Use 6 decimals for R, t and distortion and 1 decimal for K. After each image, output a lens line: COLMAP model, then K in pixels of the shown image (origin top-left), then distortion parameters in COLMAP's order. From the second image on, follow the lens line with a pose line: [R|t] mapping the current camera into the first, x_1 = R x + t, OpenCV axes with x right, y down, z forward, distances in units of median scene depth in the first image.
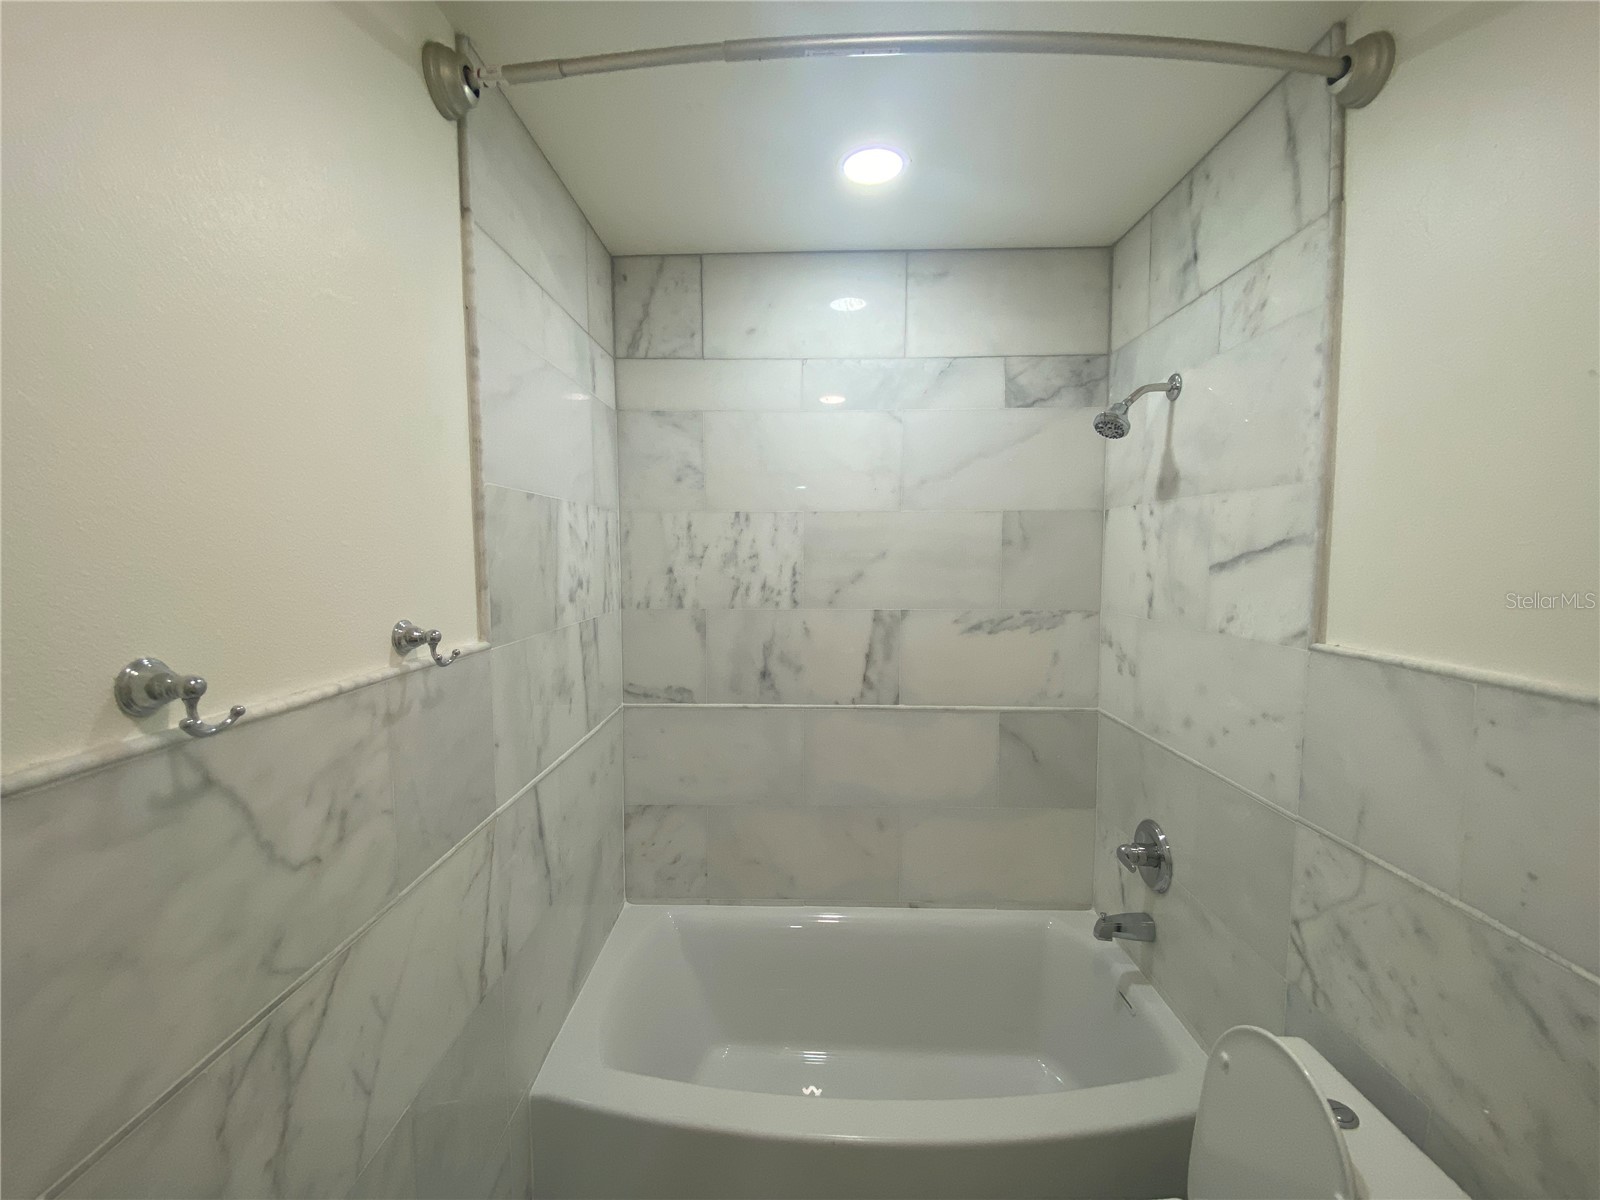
lens RADIAL K [[640.4, 0, 800.0], [0, 640.4, 600.0], [0, 0, 1]] dist [0.040056, -0.024788]
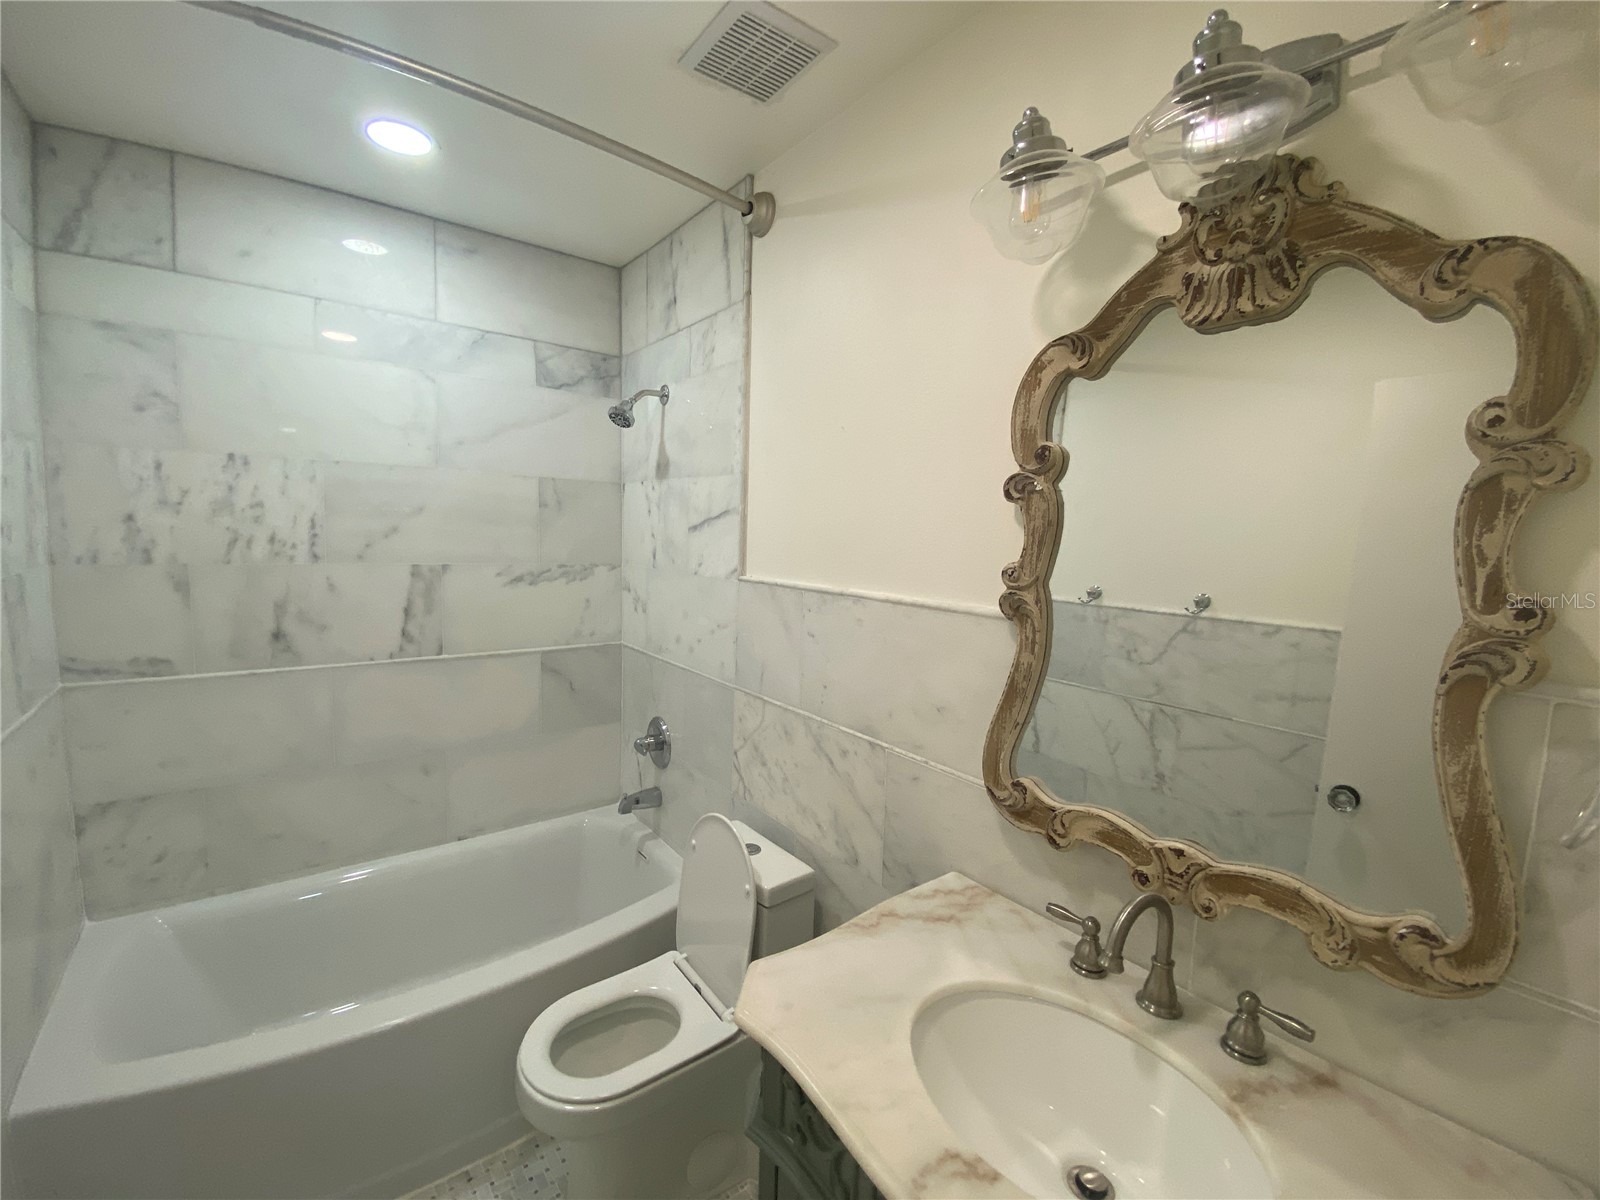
lens RADIAL K [[645.3, 0, 792.3], [0, 645.3, 601.8], [0, 0, 1]] dist [0.031841, -0.024887]
pose [[0.780712, -0.041487, 0.623512, -0.063613], [0.012630, 0.998637, 0.050633, 0.031847], [-0.624763, -0.031655, 0.780173, -0.199530]]
